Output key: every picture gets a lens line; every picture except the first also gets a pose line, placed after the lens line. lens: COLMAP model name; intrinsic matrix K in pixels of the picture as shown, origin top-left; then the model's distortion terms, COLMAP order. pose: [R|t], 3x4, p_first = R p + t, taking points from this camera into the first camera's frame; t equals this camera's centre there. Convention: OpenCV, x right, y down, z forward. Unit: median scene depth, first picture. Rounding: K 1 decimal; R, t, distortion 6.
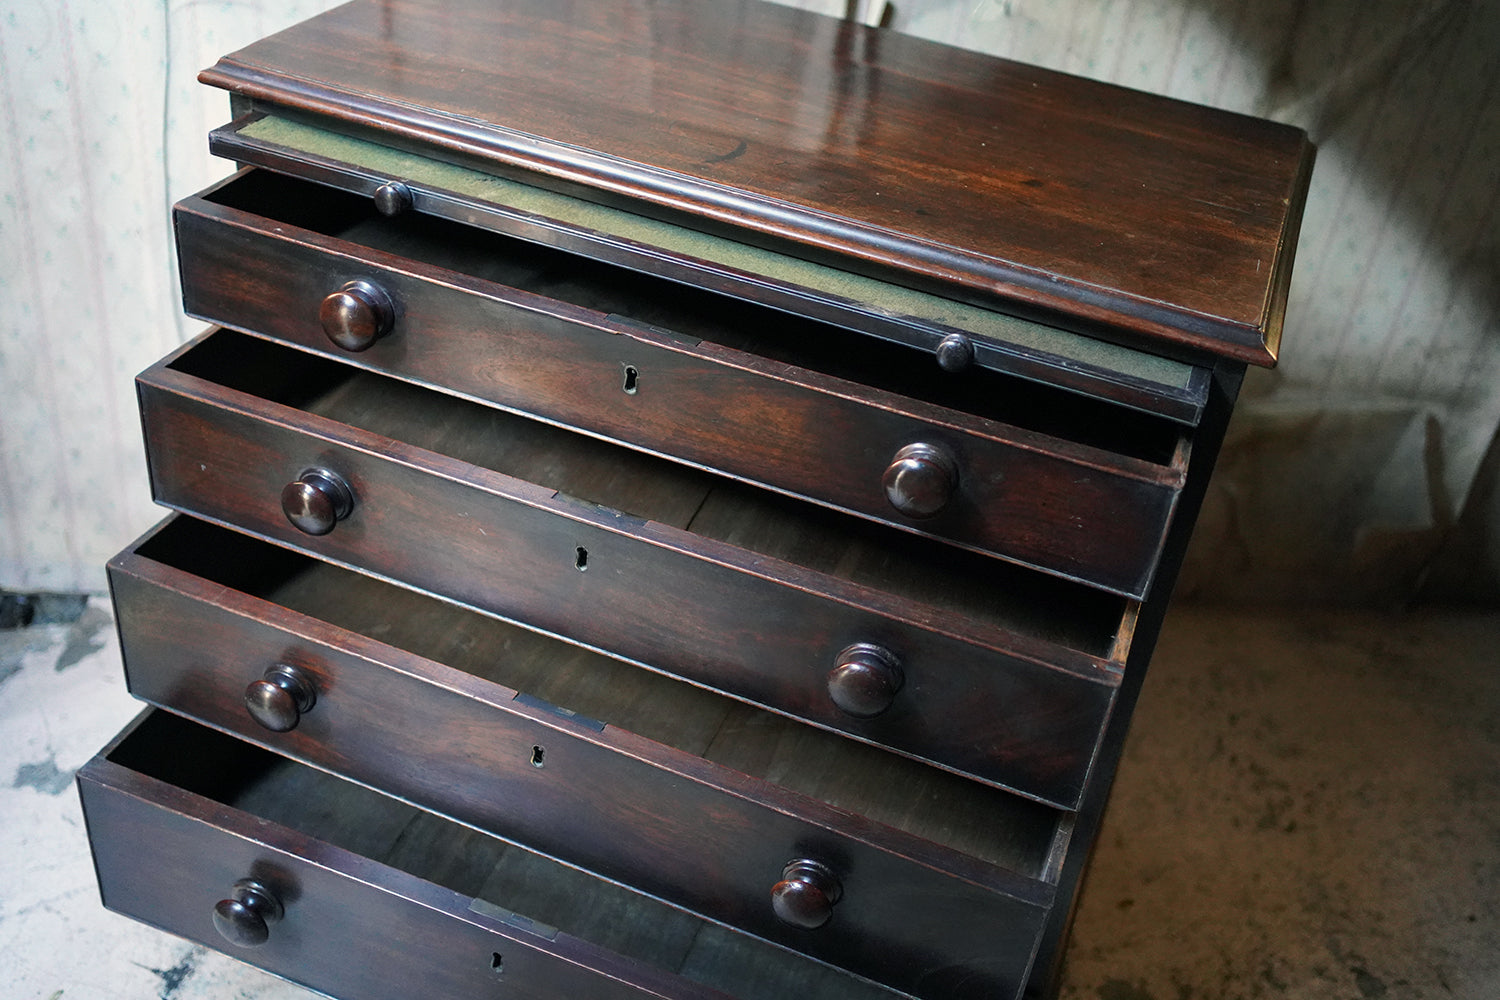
lens RADIAL K [[1519.1, 0, 750.9], [0, 1519.1, 480.1], [0, 0, 1]] dist [-0.024490, 0.159857]
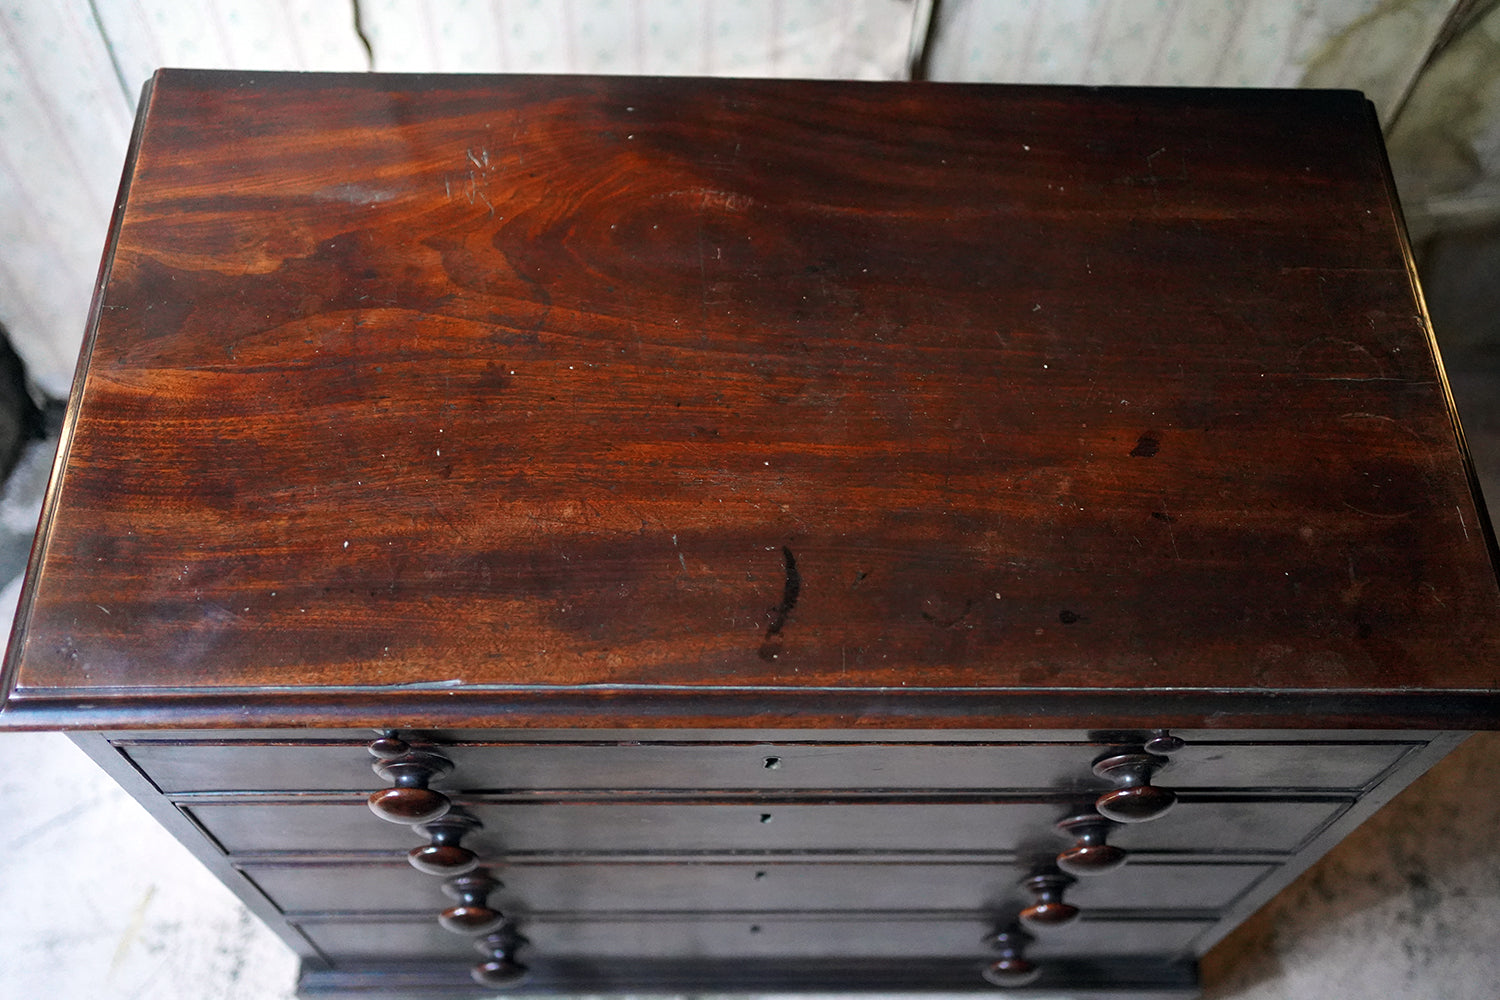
lens RADIAL K [[1521.7, 0, 749.7], [0, 1521.7, 495.9], [0, 0, 1]] dist [-0.026570, 0.164798]
pose [[0.925170, -0.365519, 0.102259, -0.059940], [0.270142, 0.823381, 0.499066, -0.425654], [-0.266616, -0.434097, 0.860509, 0.266158]]
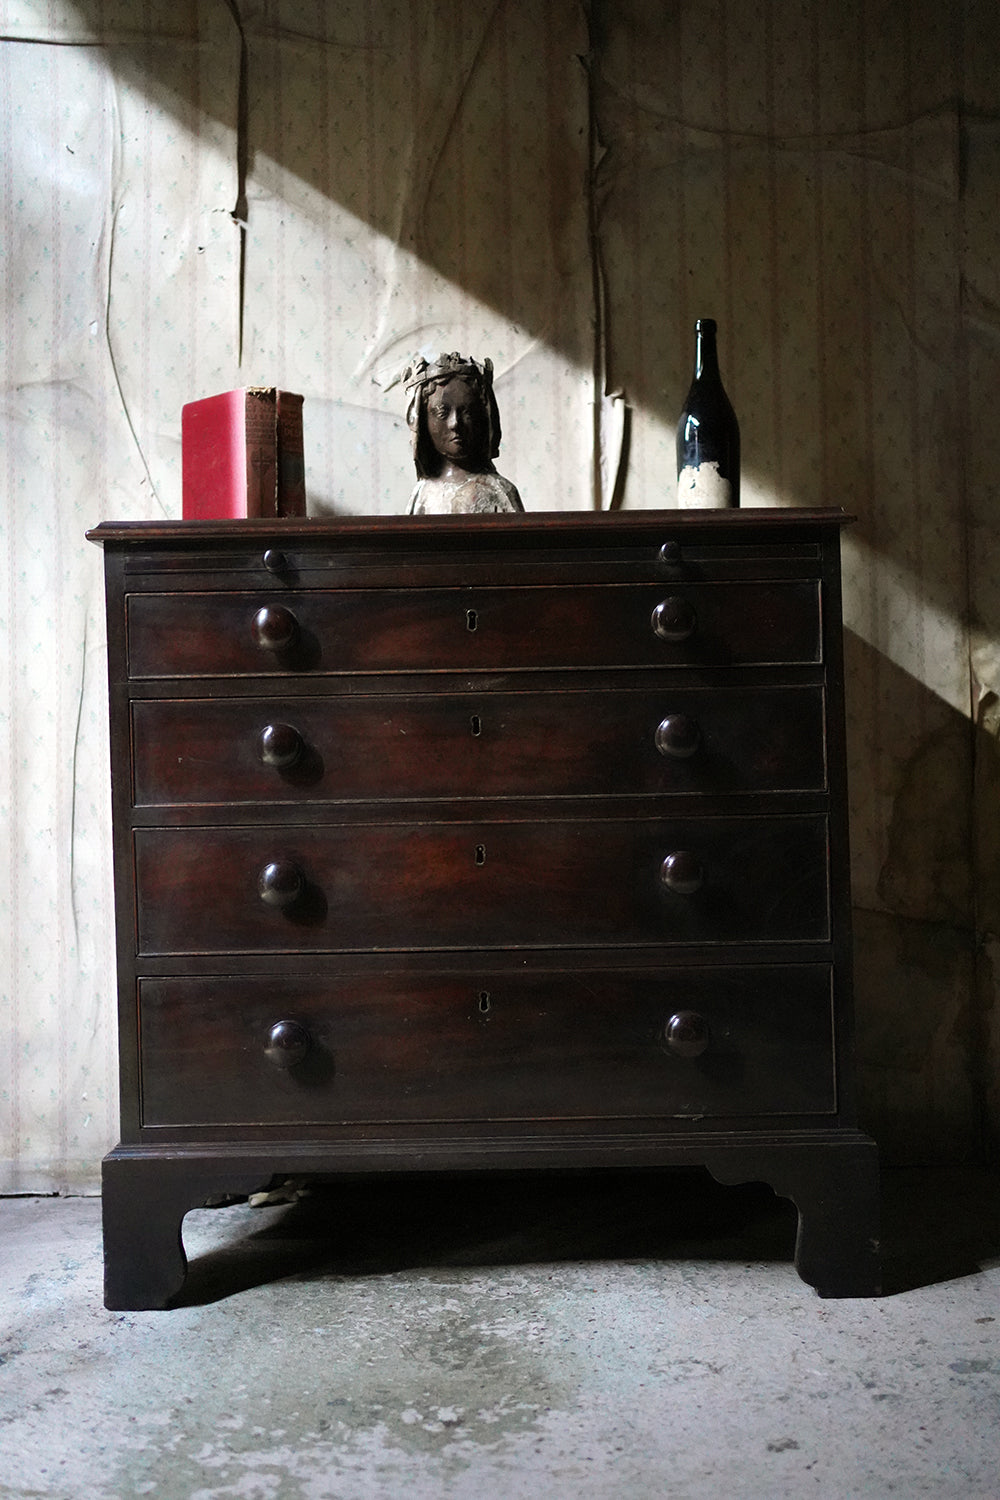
lens RADIAL K [[1519.1, 0, 505.0], [0, 1519.1, 757.6], [0, 0, 1]] dist [-0.024490, 0.159857]
pose [[0.984082, -0.137868, -0.112140, 0.113639], [0.052780, 0.829265, -0.556357, 0.504383], [0.169698, 0.541582, 0.823341, 0.006865]]
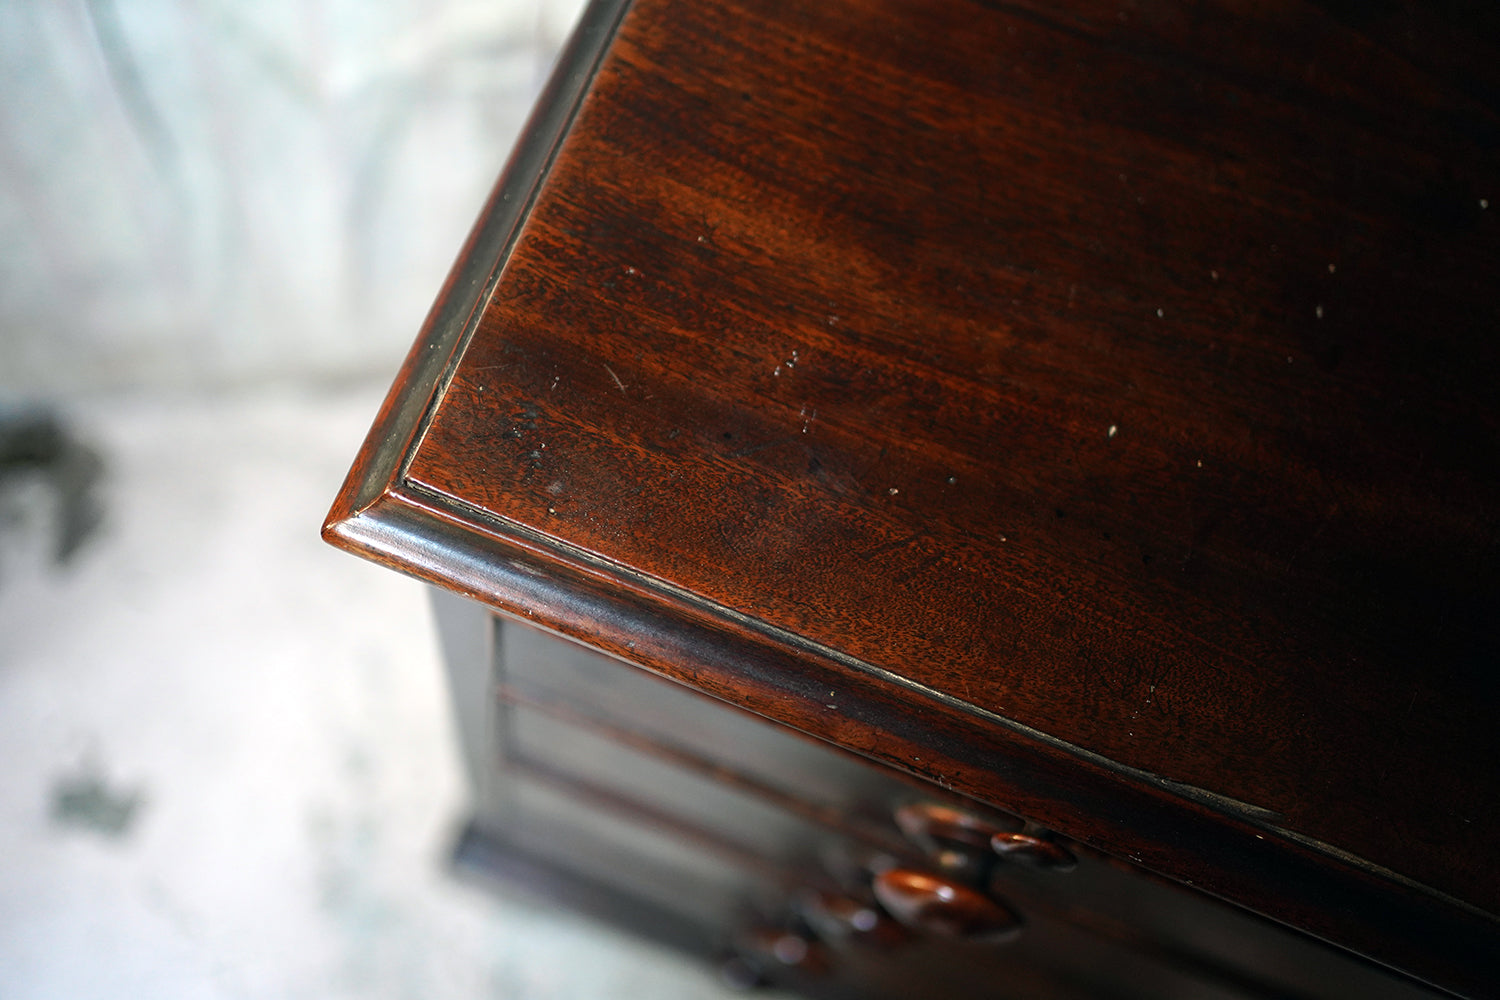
lens RADIAL K [[1521.7, 0, 749.7], [0, 1521.7, 495.9], [0, 0, 1]] dist [-0.026570, 0.164798]
pose [[0.999183, -0.001403, 0.040389, -0.205370], [-0.023168, 0.798978, 0.600914, -0.330674], [-0.033113, -0.601359, 0.798293, 0.534852]]
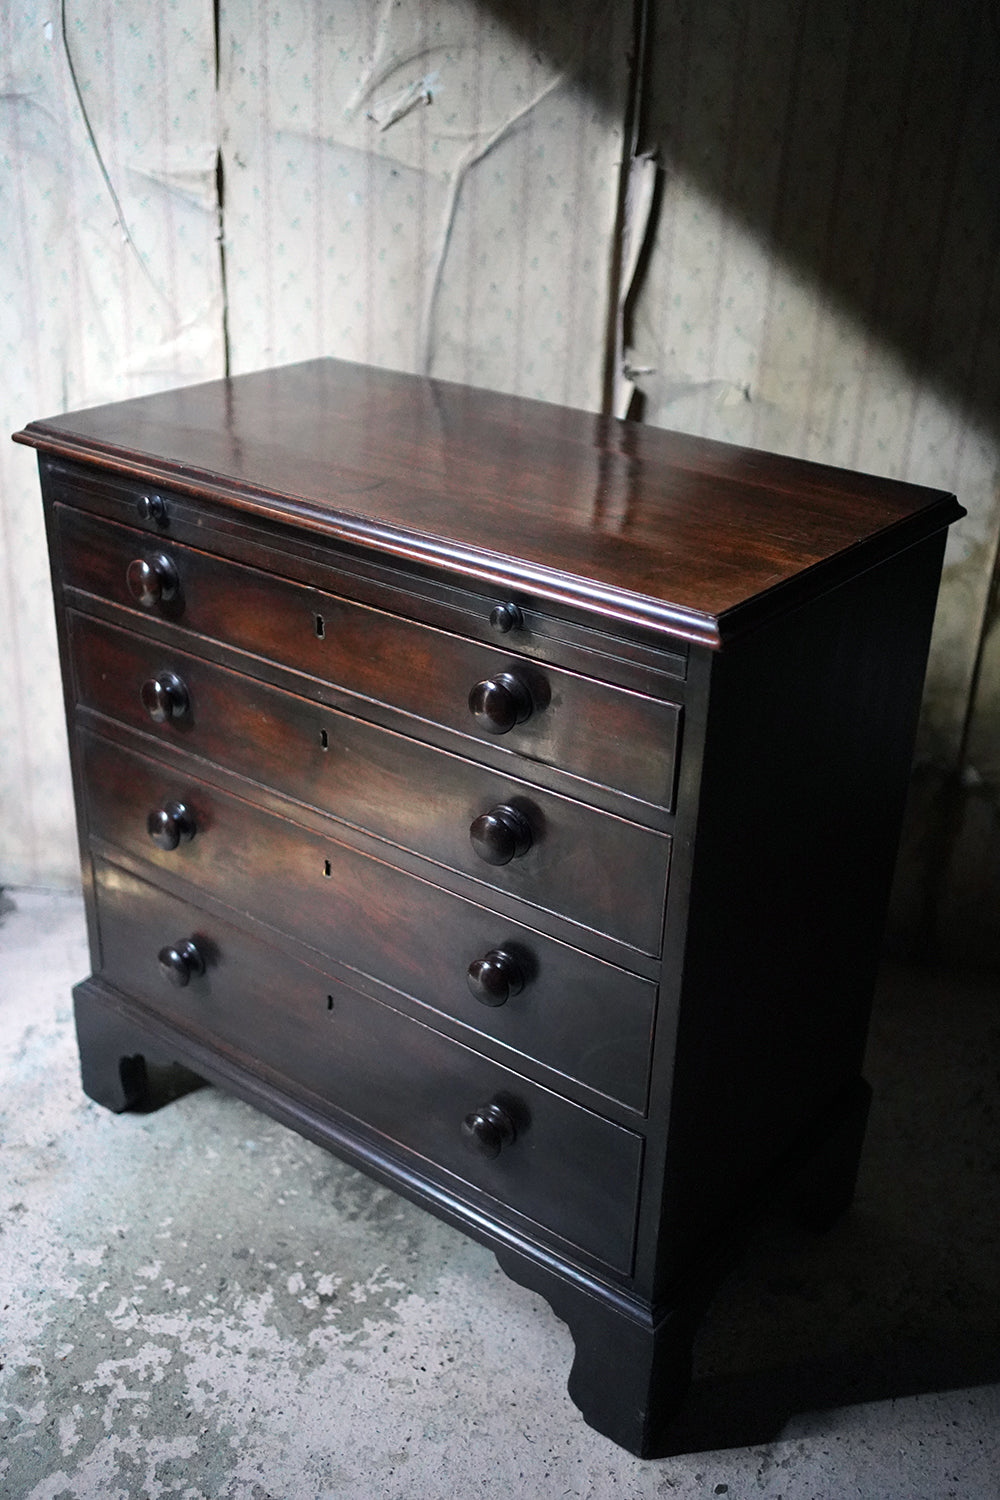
lens RADIAL K [[1524.4, 0, 498.6], [0, 1524.4, 746.4], [0, 0, 1]] dist [-0.024770, 0.160142]
pose [[0.968205, 0.028708, -0.248504, 0.285290], [-0.065825, 0.987622, -0.142370, 0.127879], [0.241341, 0.154202, 0.958111, -0.101610]]
